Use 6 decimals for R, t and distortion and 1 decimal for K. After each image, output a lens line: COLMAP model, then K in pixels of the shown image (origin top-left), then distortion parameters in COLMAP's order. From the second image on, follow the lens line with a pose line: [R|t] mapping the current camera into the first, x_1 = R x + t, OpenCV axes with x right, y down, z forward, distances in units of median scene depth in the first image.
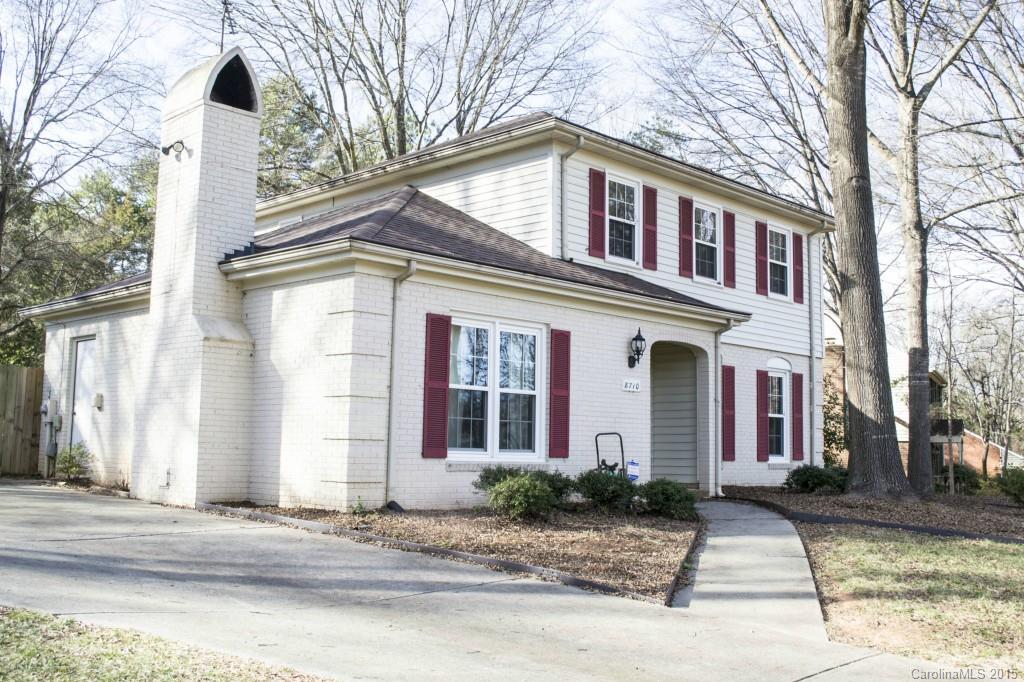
lens RADIAL K [[1037.3, 0, 512.0], [0, 1037.3, 341.0], [0, 0, 1]] dist [-0.007896, 0.000282]
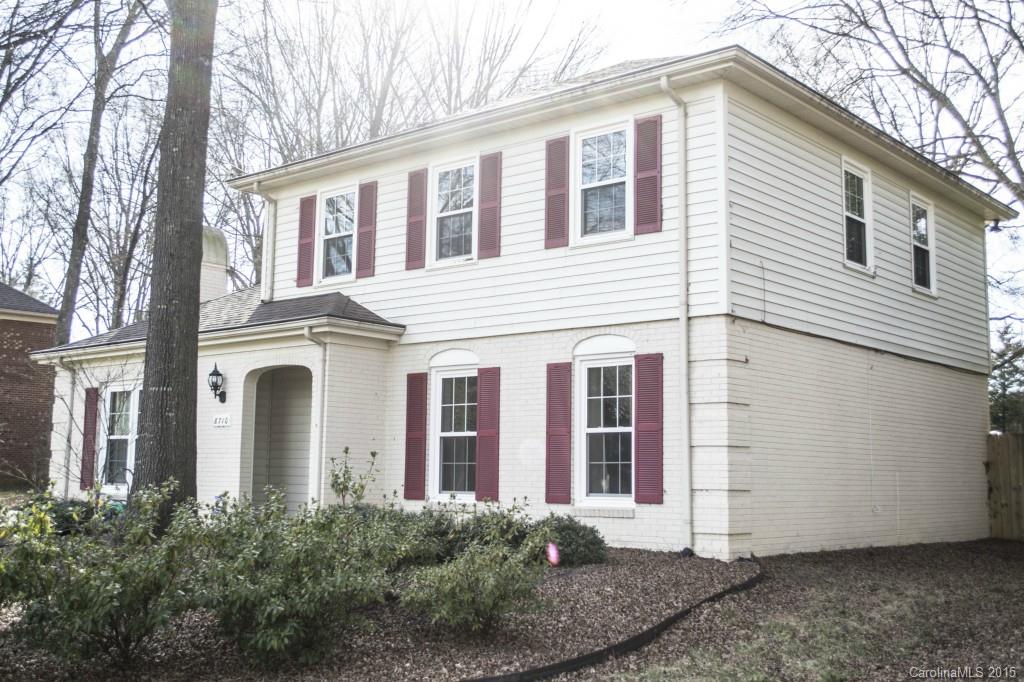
lens RADIAL K [[1136.8, 0, 512.0], [0, 1136.8, 341.0], [0, 0, 1]] dist [0.005017, 0.003789]
pose [[0.072088, -0.139817, -0.987550, 0.963050], [0.092367, 0.986807, -0.132969, 0.108868], [0.993112, -0.081631, 0.084052, 0.932055]]
